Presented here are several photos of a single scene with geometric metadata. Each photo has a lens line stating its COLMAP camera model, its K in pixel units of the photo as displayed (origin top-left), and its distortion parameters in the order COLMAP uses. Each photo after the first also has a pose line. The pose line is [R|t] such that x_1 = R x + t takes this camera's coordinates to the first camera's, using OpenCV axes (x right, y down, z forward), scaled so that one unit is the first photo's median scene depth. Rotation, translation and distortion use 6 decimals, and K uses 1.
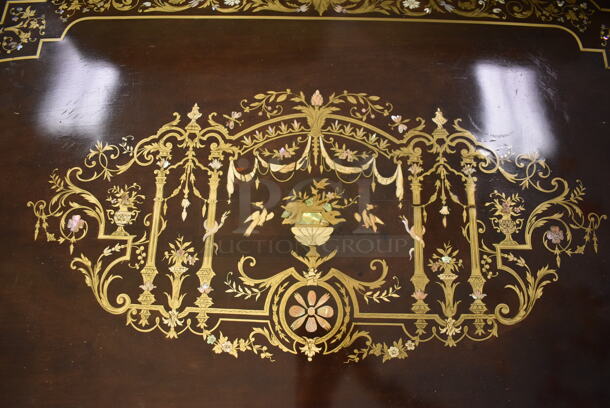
lens RADIAL K [[471.2, 0, 304.7], [0, 471.2, 201.2], [0, 0, 1]] dist [-0.099770, 0.011433]
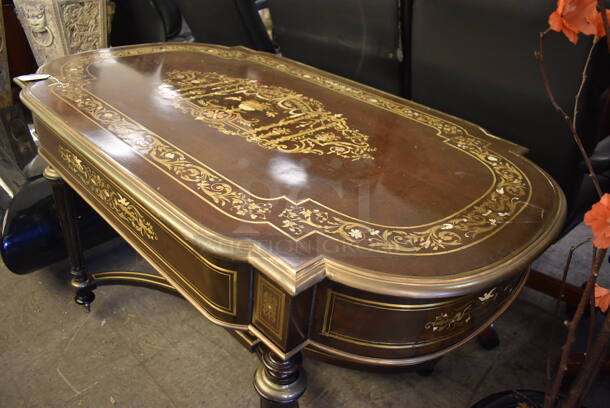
lens RADIAL K [[471.2, 0, 305.9], [0, 471.2, 203.7], [0, 0, 1]] dist [-0.099770, 0.011433]
pose [[0.730246, 0.420288, -0.538609, 1.452362], [-0.677781, 0.544644, -0.493939, 1.107191], [0.085754, 0.725756, 0.682587, -0.048562]]
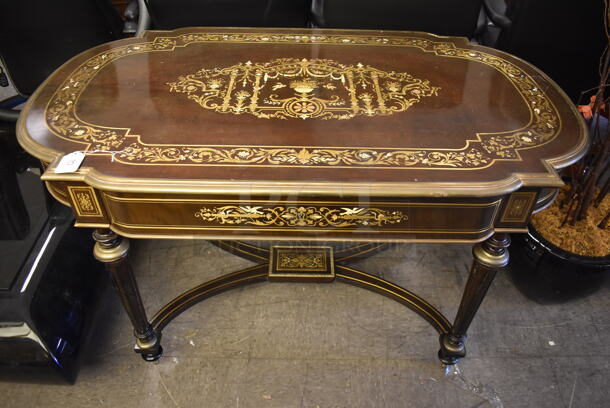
lens RADIAL K [[471.2, 0, 306.6], [0, 471.2, 203.9], [0, 0, 1]] dist [-0.099770, 0.011433]
pose [[0.998750, 0.008548, 0.049239, -0.072862], [0.019110, 0.845065, -0.534322, 1.660732], [-0.046177, 0.534595, 0.843846, -0.539882]]
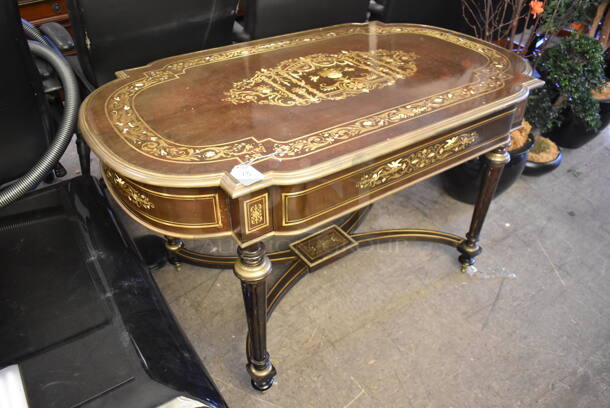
lens RADIAL K [[471.2, 0, 307.7], [0, 471.2, 203.5], [0, 0, 1]] dist [-0.099770, 0.011433]
pose [[0.796732, -0.331992, 0.504975, -1.578605], [0.570299, 0.689492, -0.446497, 1.556121], [-0.199942, 0.643725, 0.738675, -0.368431]]
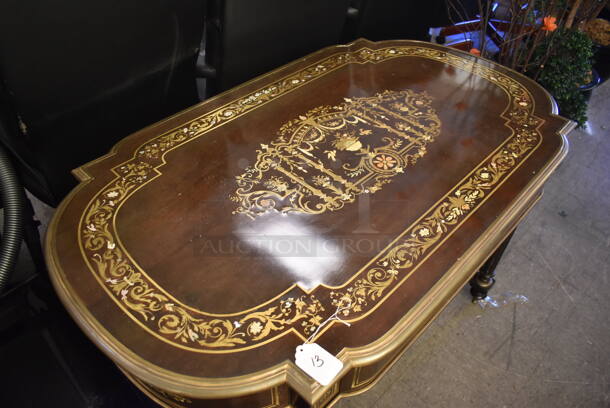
lens RADIAL K [[471.2, 0, 307.4], [0, 471.2, 203.1], [0, 0, 1]] dist [-0.099770, 0.011433]
pose [[0.667854, -0.479727, 0.569063, -1.407316], [0.705664, 0.651230, -0.279174, 0.656966], [-0.236664, 0.588014, 0.773453, -0.395522]]
